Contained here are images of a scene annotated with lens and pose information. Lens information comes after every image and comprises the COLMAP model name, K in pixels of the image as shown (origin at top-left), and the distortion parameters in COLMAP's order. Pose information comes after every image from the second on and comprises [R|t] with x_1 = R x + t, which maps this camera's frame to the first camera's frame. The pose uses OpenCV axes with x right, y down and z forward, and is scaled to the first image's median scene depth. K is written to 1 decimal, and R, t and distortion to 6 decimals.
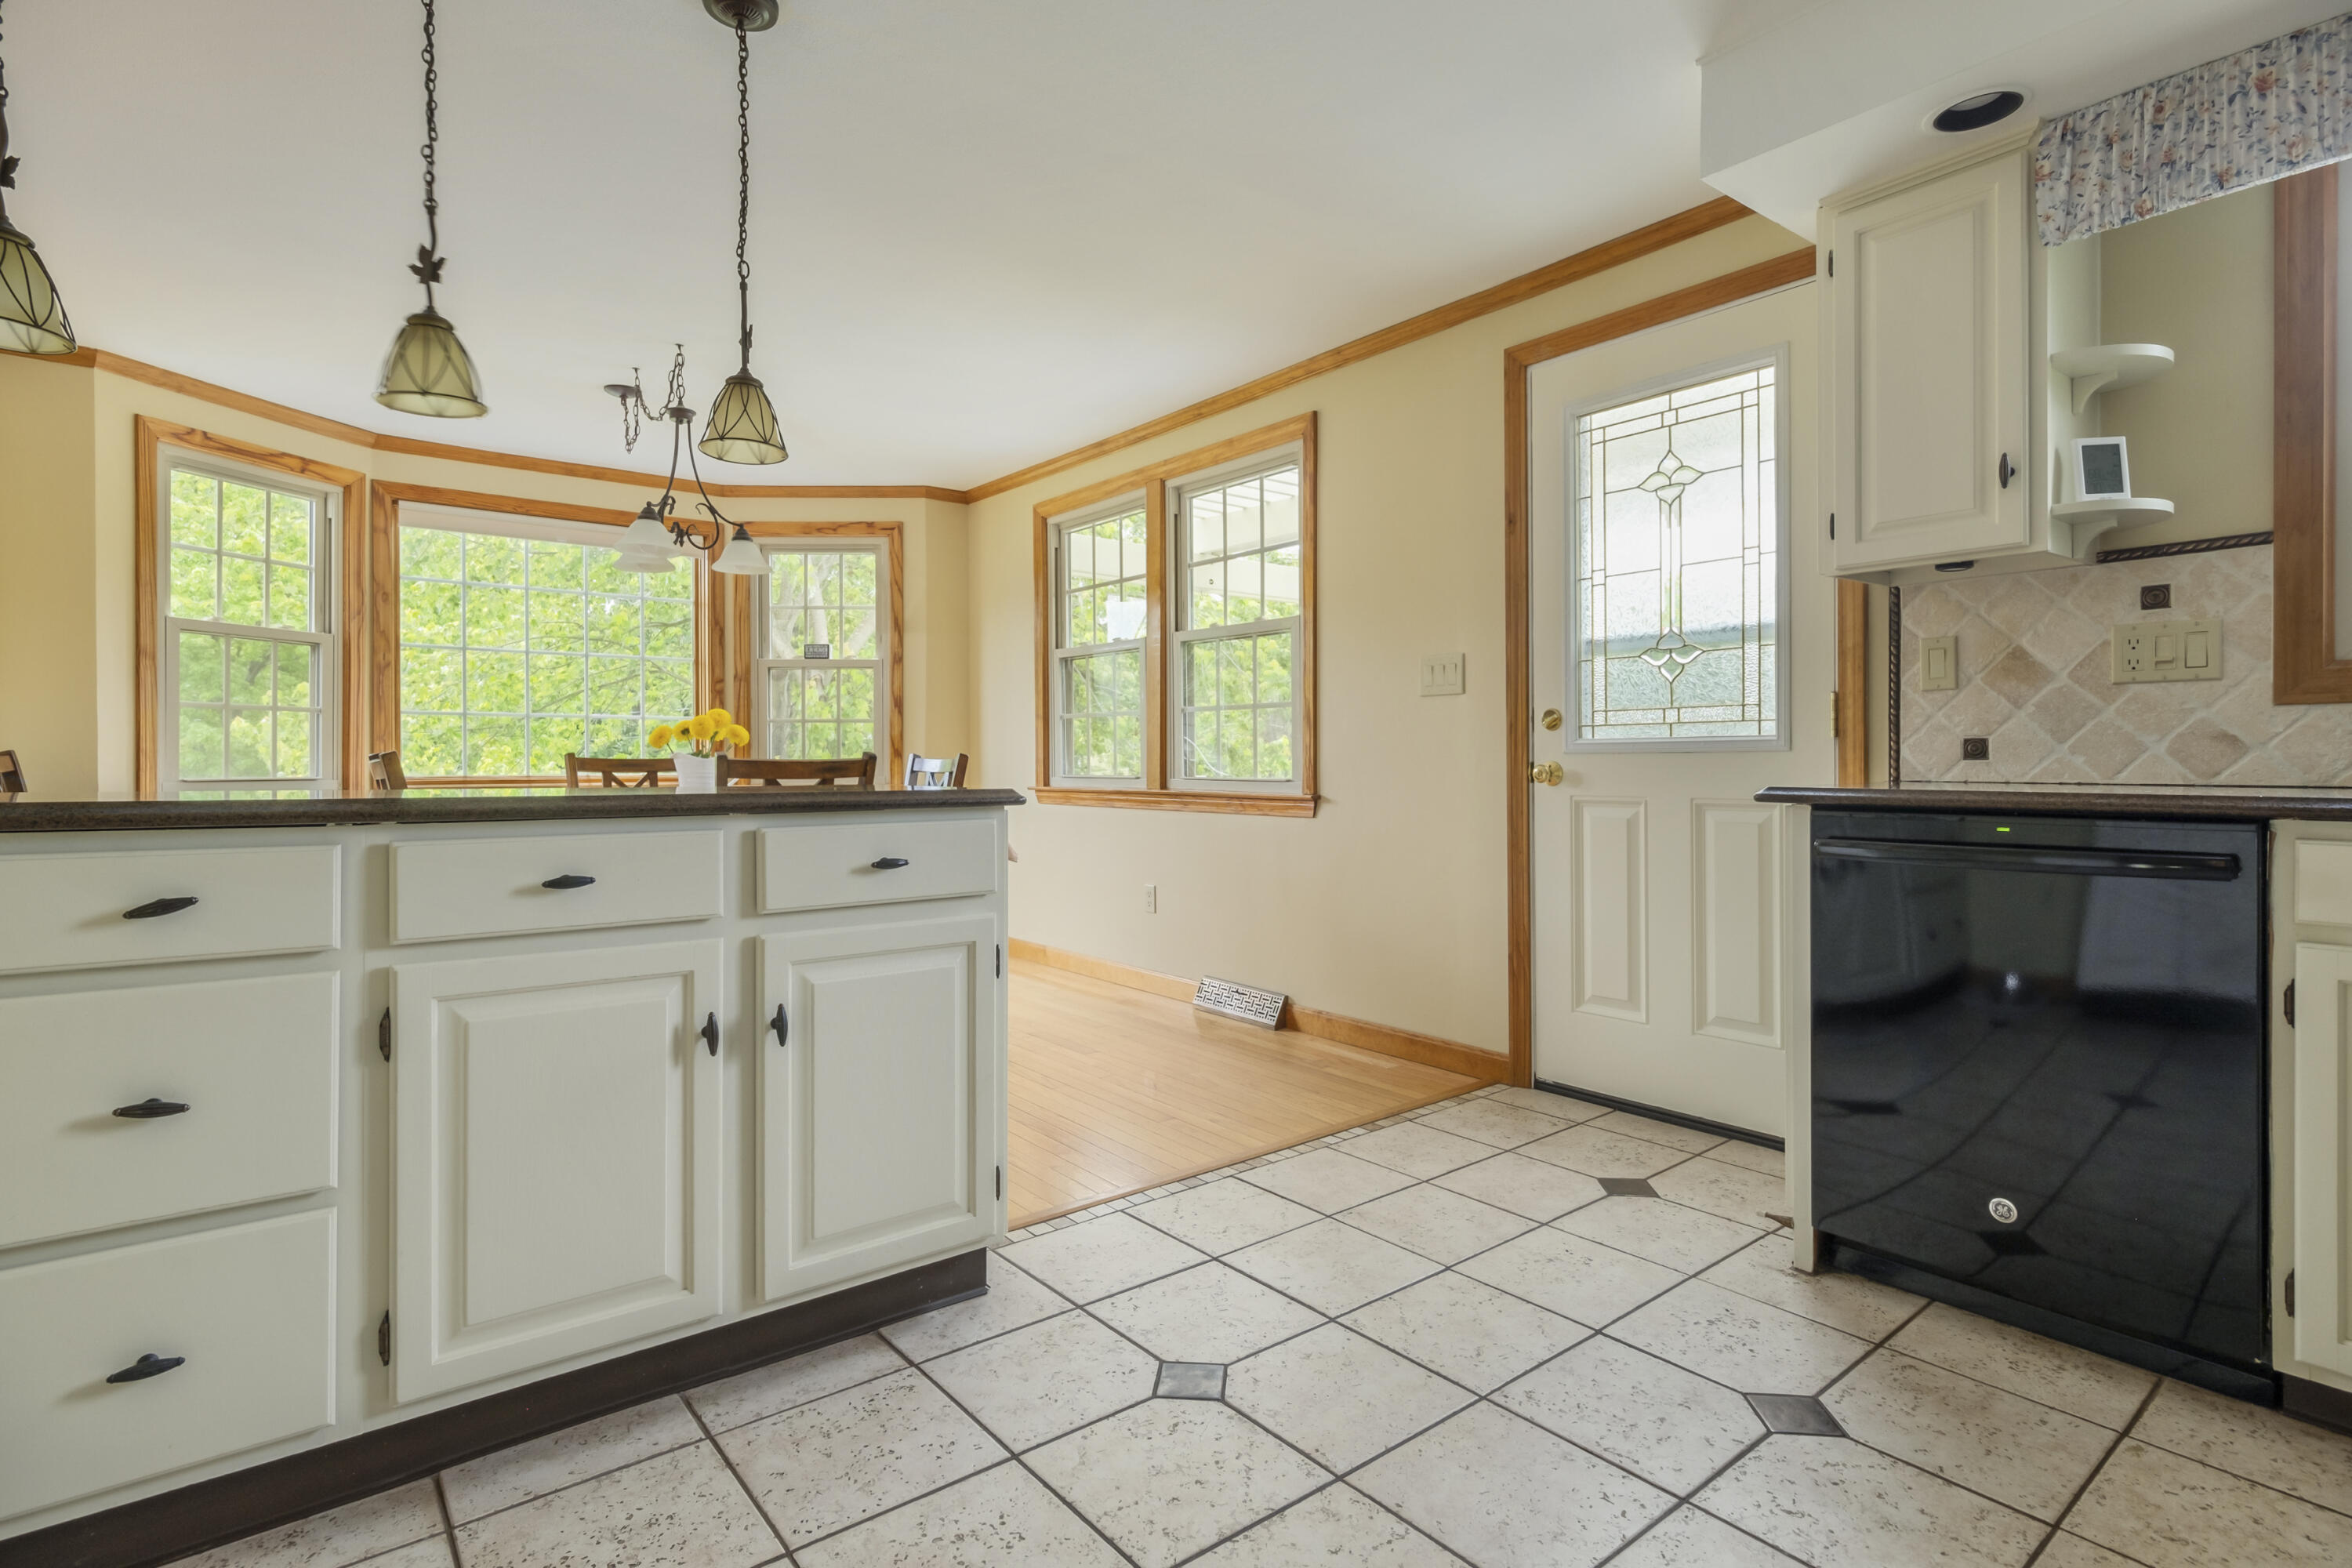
lens RADIAL K [[1161.1, 0, 1182.1], [0, 1161.1, 764.0], [0, 0, 1]] dist [0.011287, -0.000584]
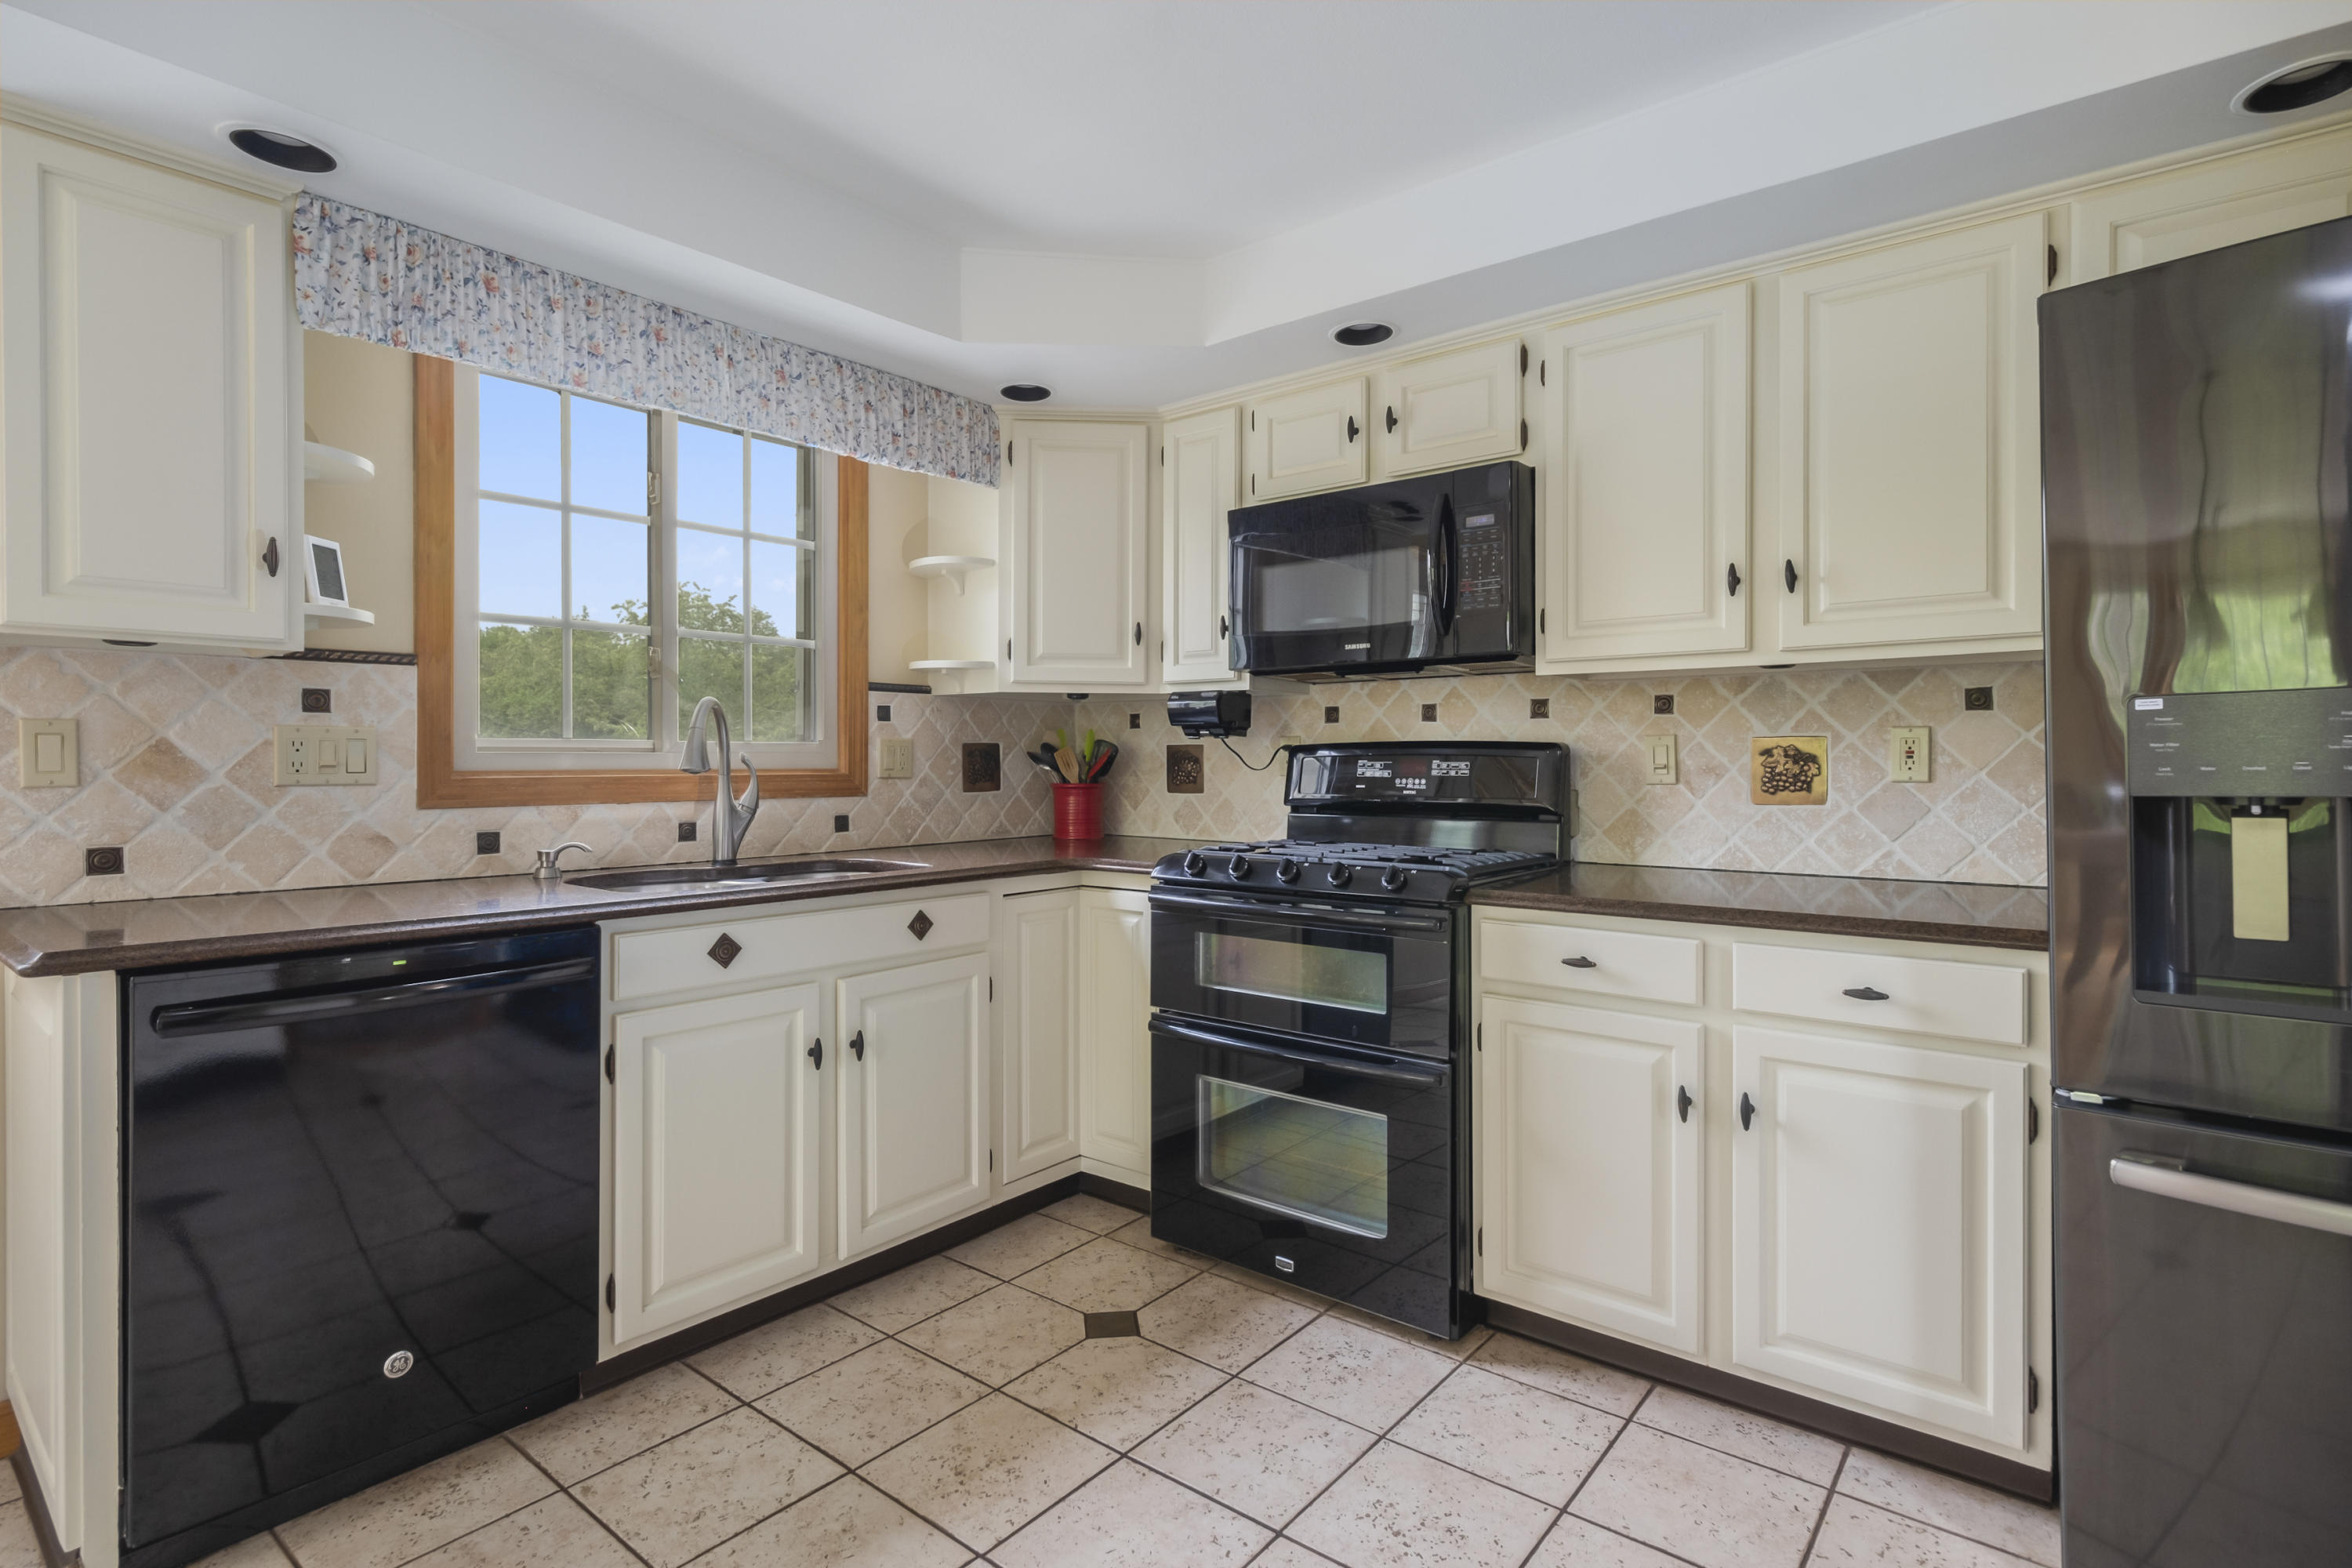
lens RADIAL K [[1161.1, 0, 1182.1], [0, 1161.1, 764.0], [0, 0, 1]] dist [0.011287, -0.000584]
pose [[-0.215461, -0.002672, 0.976509, -0.303982], [0.001039, 0.999995, 0.002965, -0.090477], [-0.976512, 0.001654, -0.215457, 0.491710]]
